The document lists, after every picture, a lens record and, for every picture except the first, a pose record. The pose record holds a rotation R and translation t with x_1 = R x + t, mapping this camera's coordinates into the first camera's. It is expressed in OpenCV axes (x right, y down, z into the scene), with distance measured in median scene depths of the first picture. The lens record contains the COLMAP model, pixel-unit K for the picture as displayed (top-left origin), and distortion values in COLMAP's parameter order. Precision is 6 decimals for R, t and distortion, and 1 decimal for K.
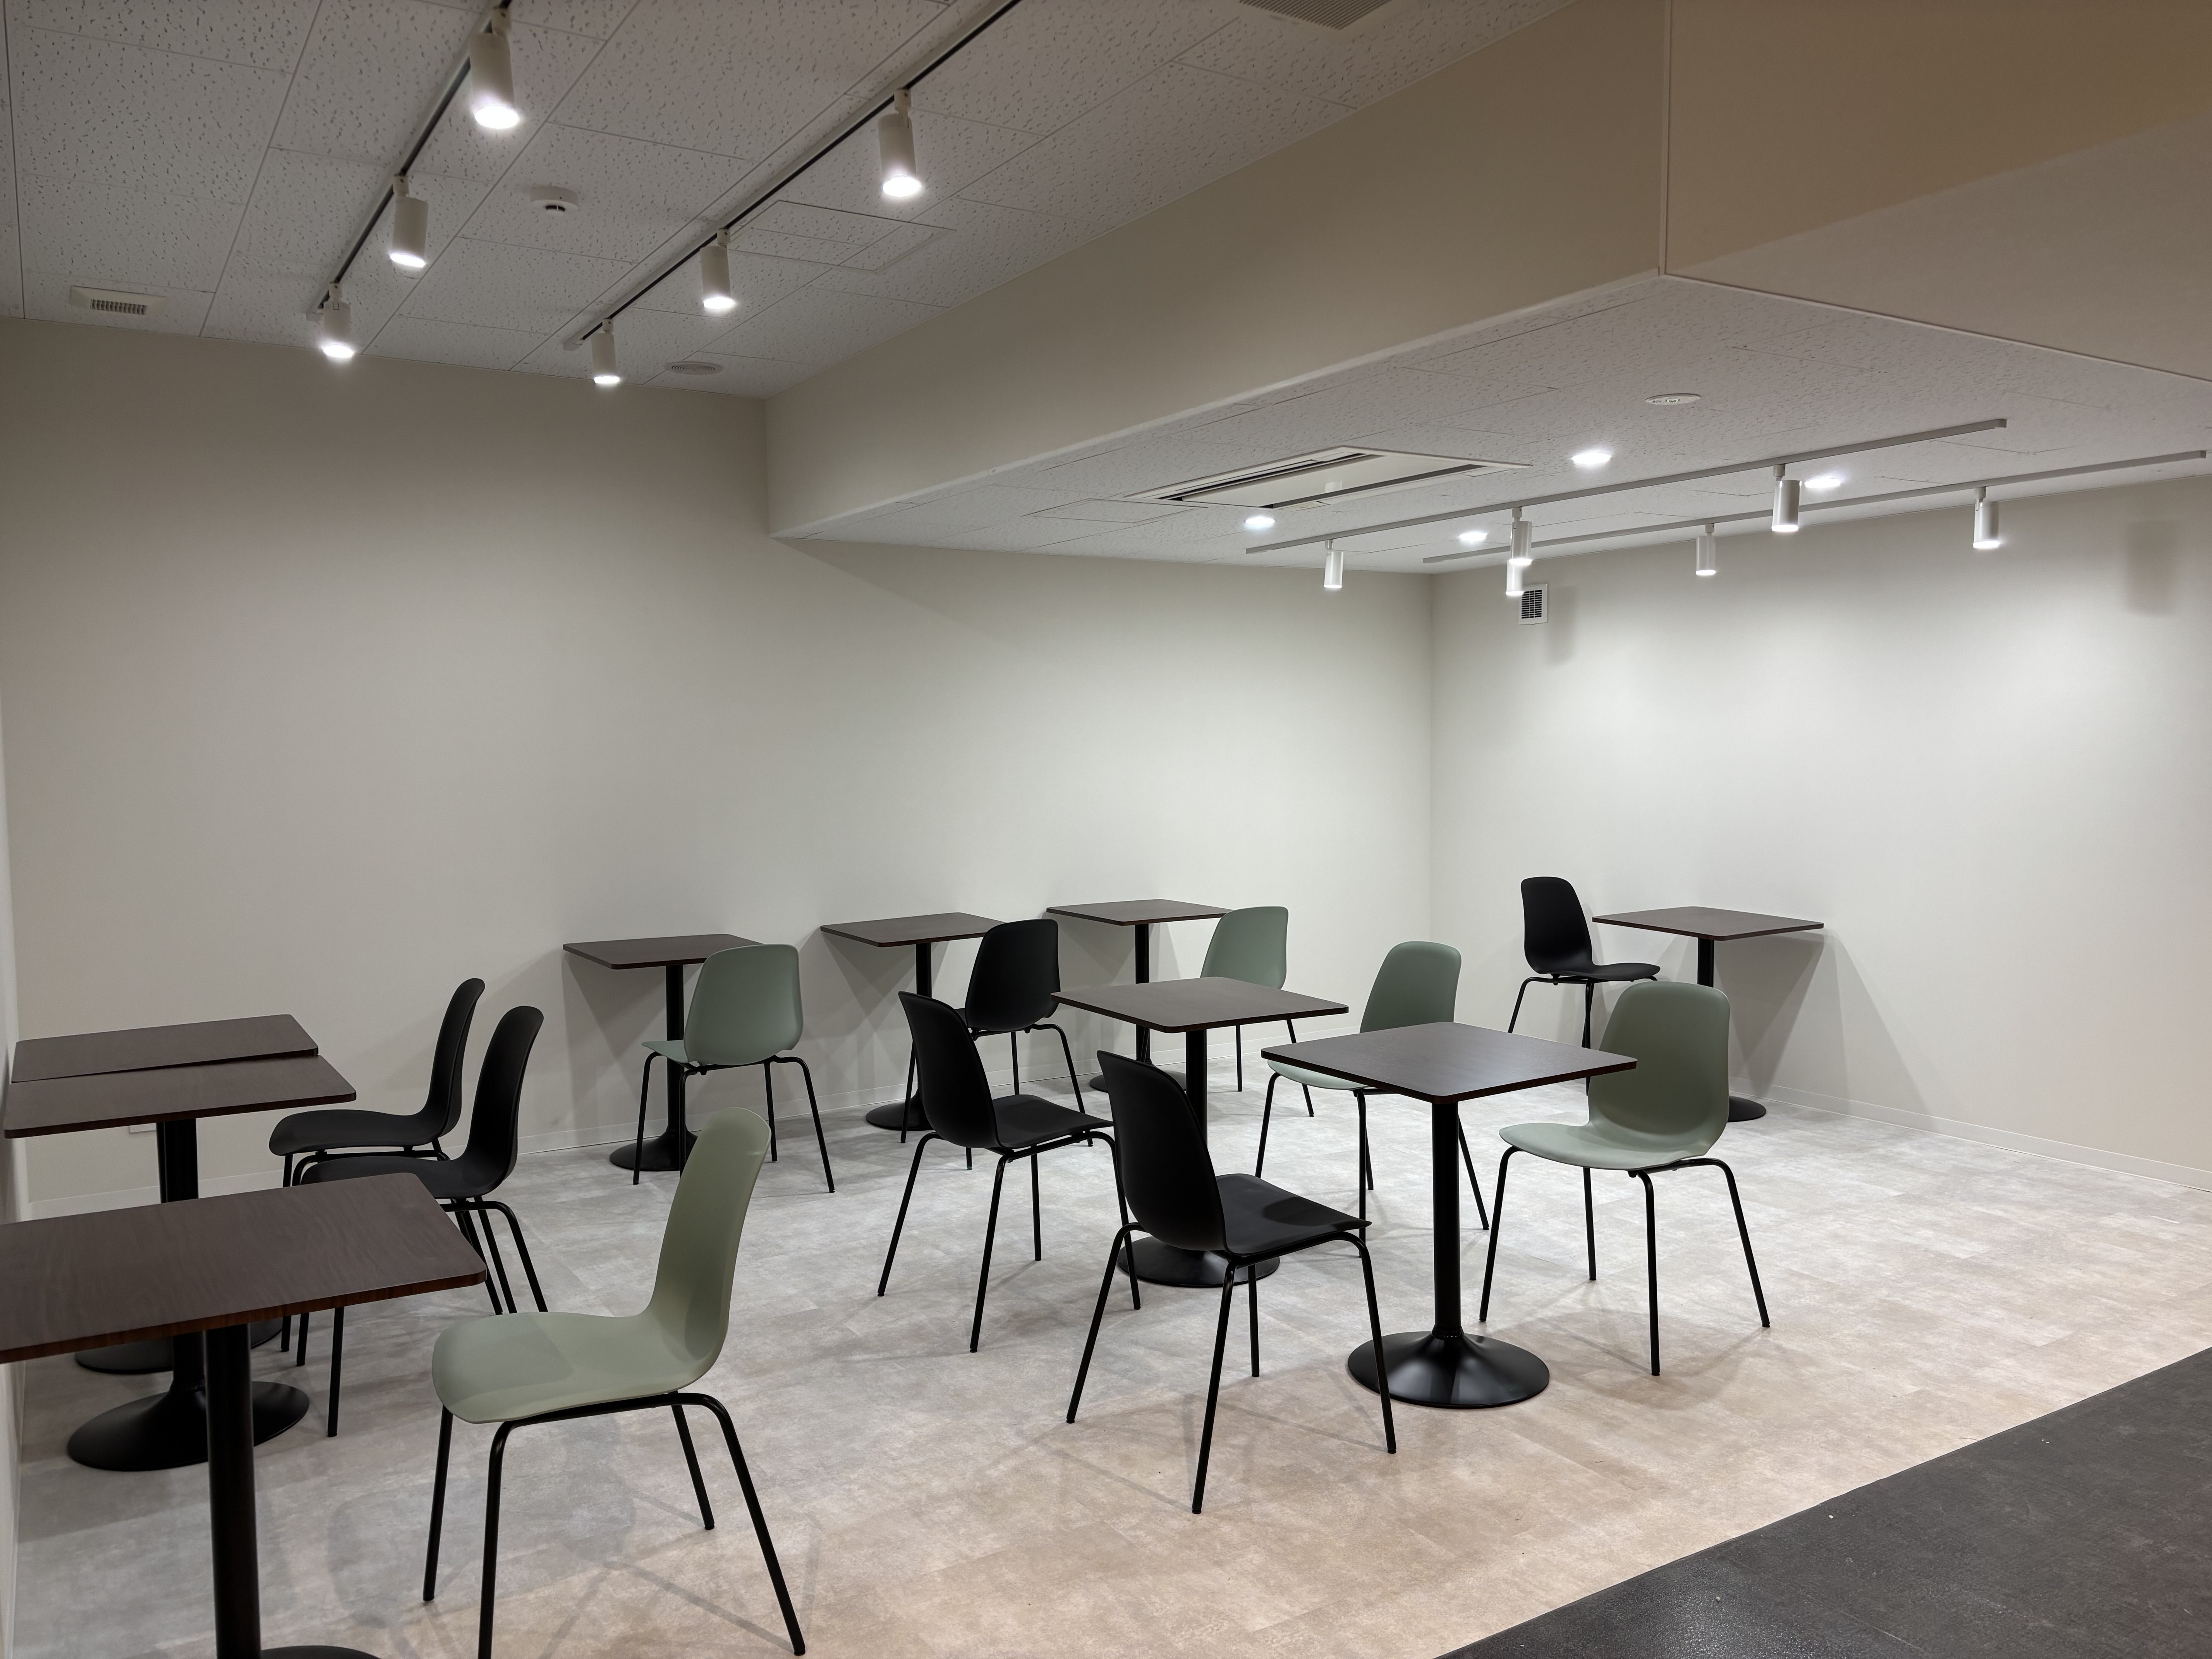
lens RADIAL K [[1662.8, 0, 1113.0], [0, 1662.8, 834.2], [0, 0, 1]] dist [0.048721, -0.041693]
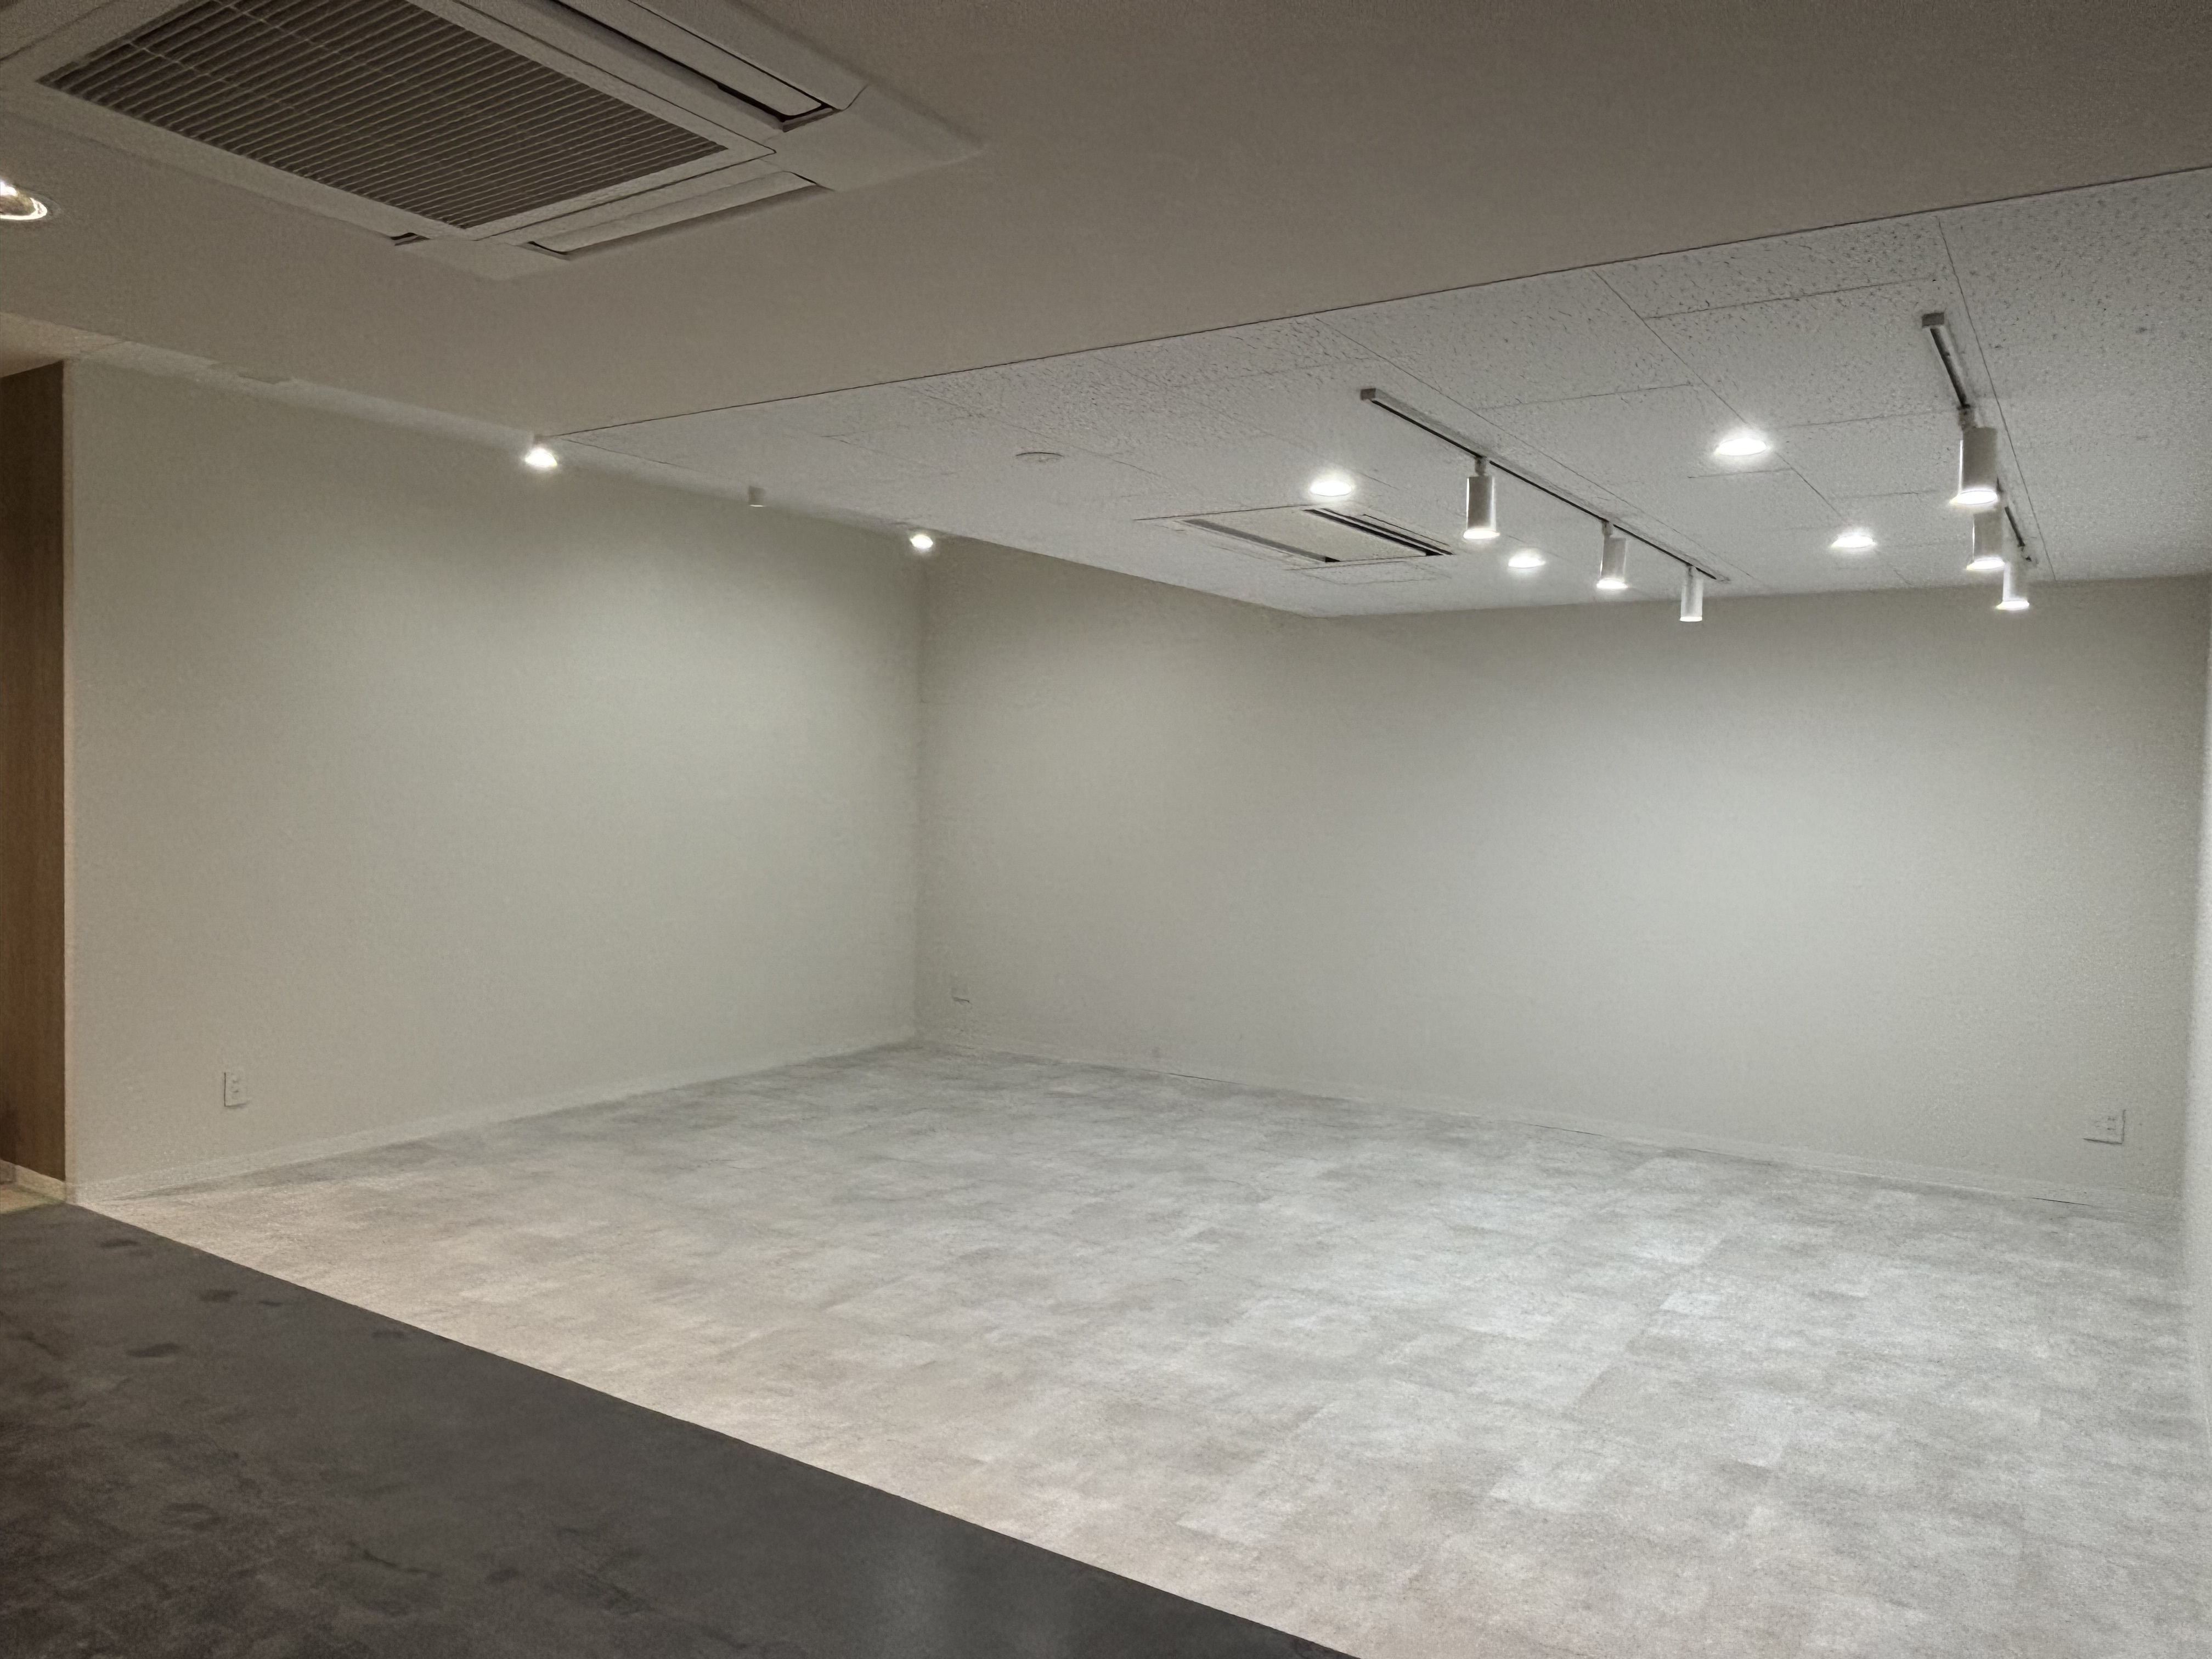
lens RADIAL K [[1528.4, 0, 1125.5], [0, 1528.4, 835.4], [0, 0, 1]] dist [0.027104, -0.036496]
pose [[0.421552, 0.048091, -0.905528, 1.065612], [-0.076364, 0.996928, 0.017396, -0.038625], [0.903583, 0.061816, 0.423929, 0.562938]]
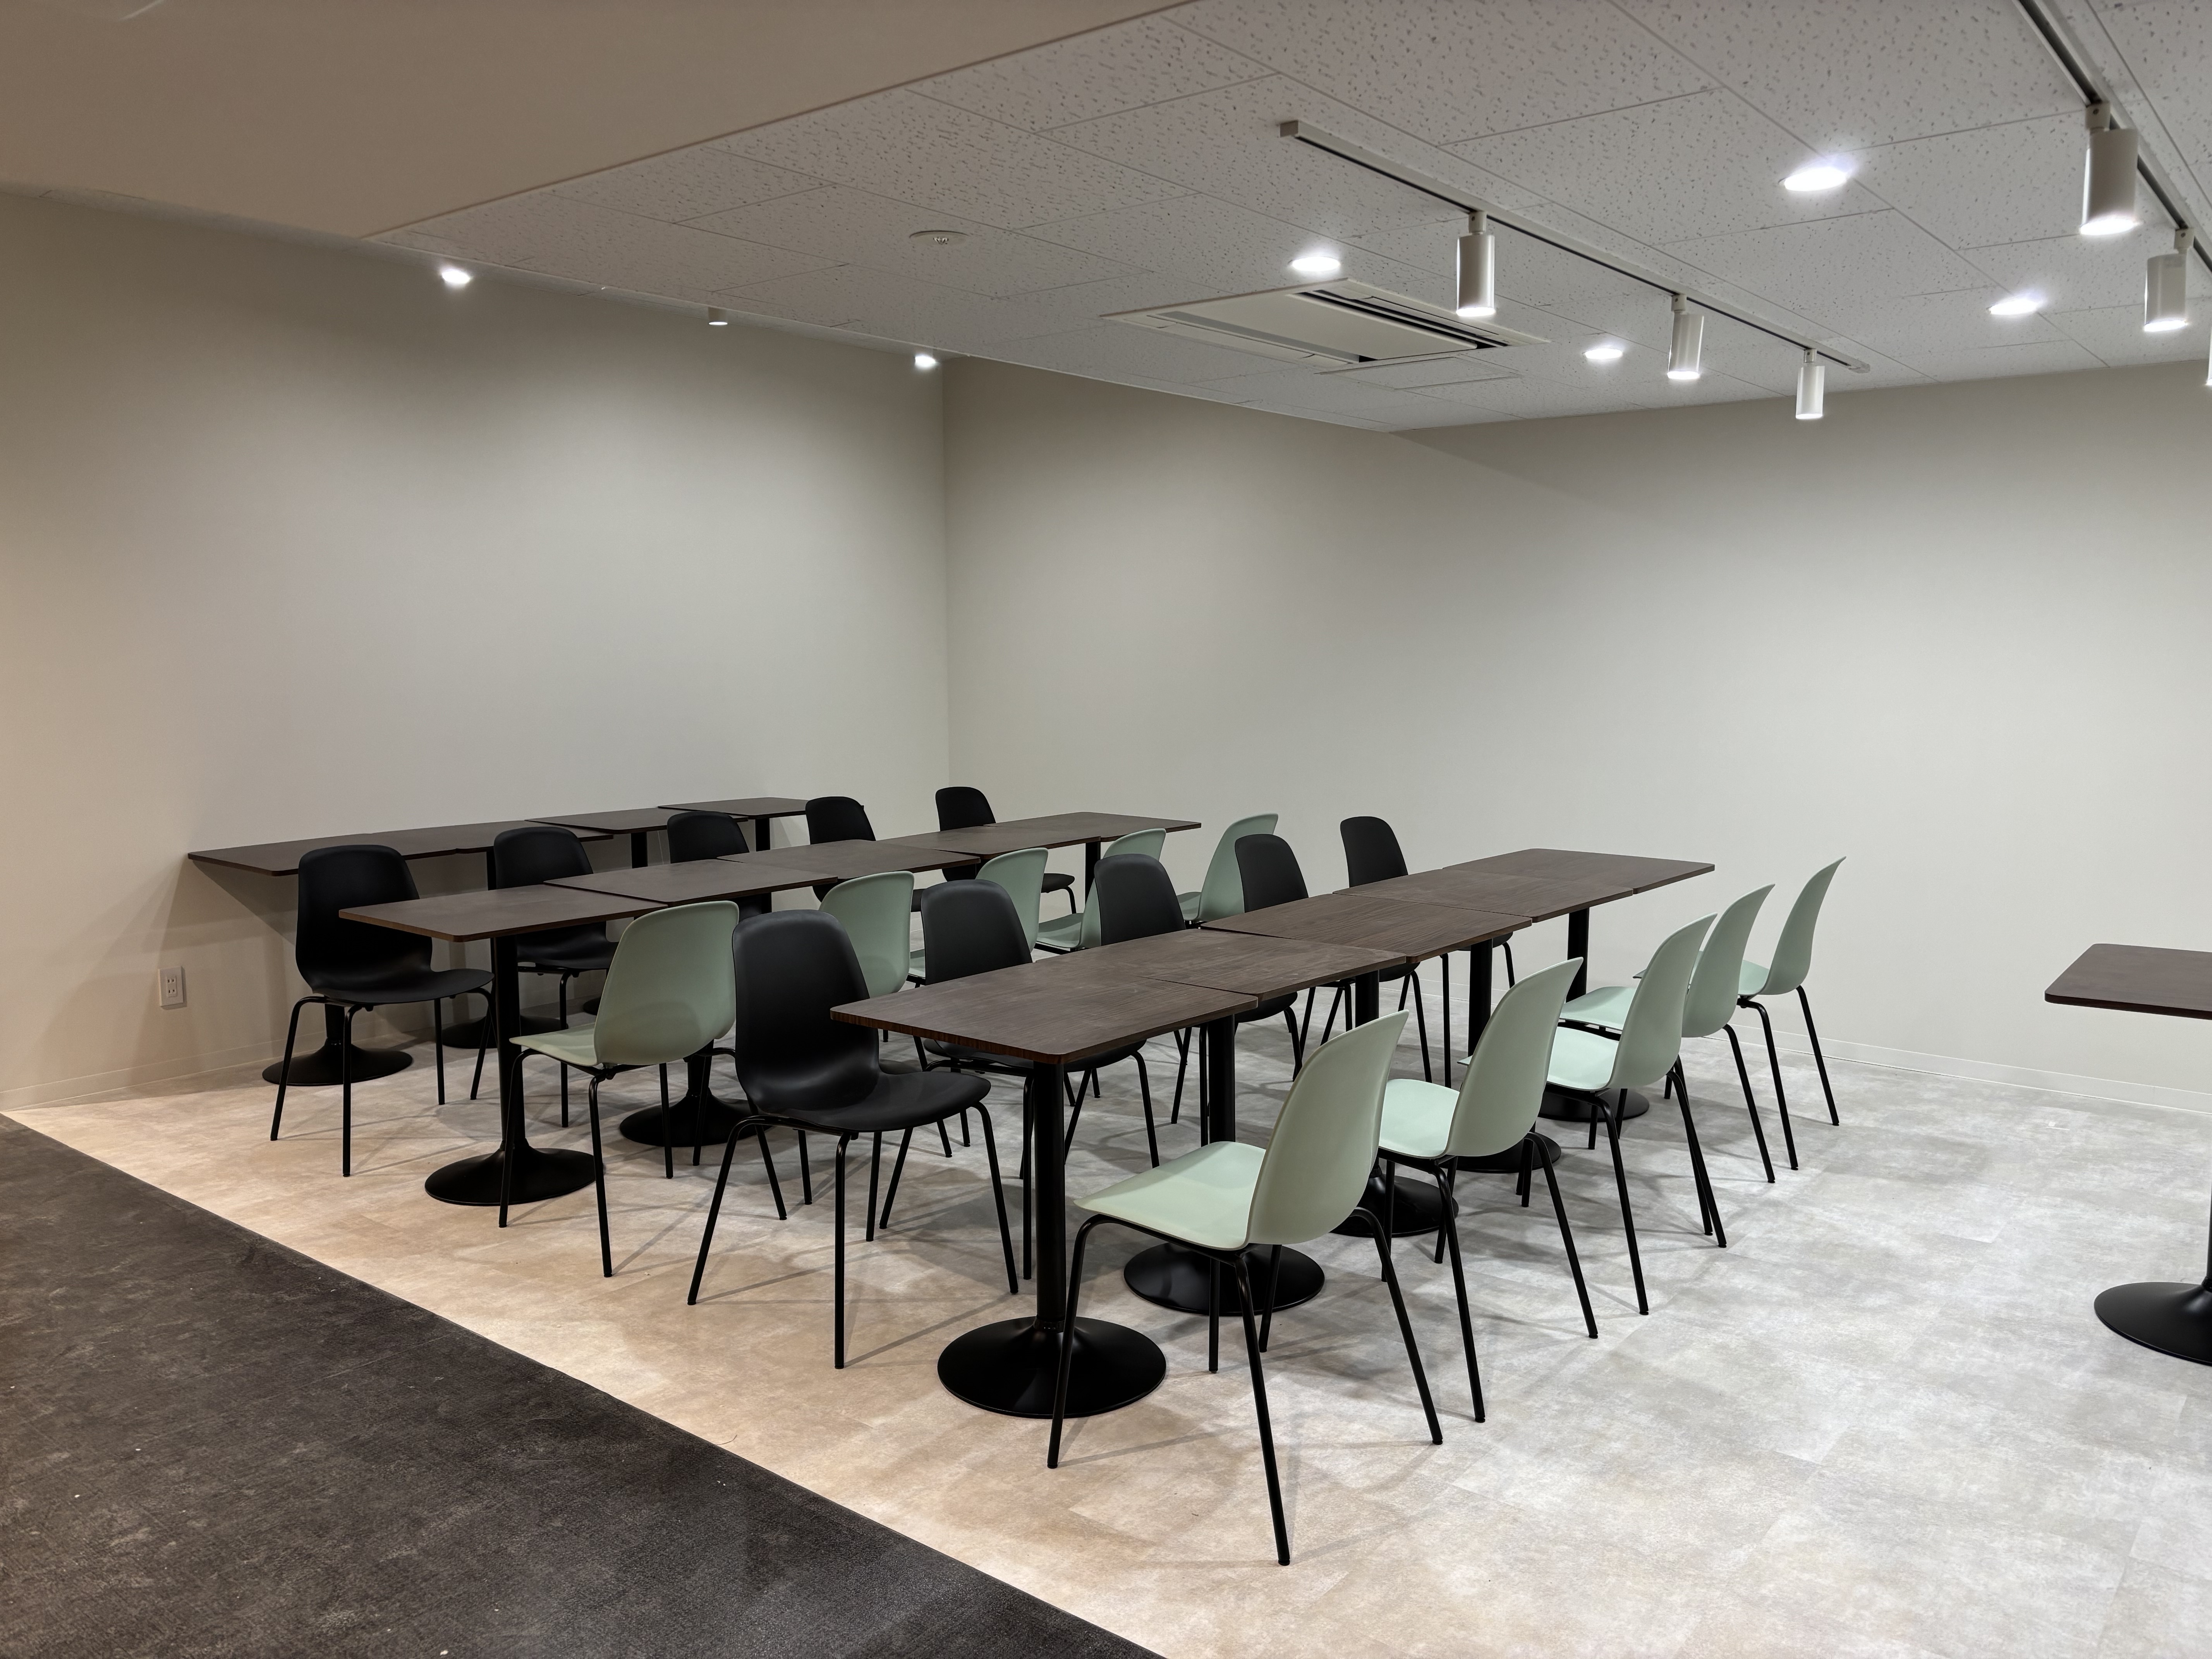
lens RADIAL K [[1658.5, 0, 1099.8], [0, 1658.5, 836.5], [0, 0, 1]] dist [0.058442, -0.054993]
pose [[0.327639, 0.123122, -0.936746, 1.038834], [-0.056510, 0.992251, 0.110652, -0.047307], [0.943112, 0.016681, 0.332058, 0.684755]]
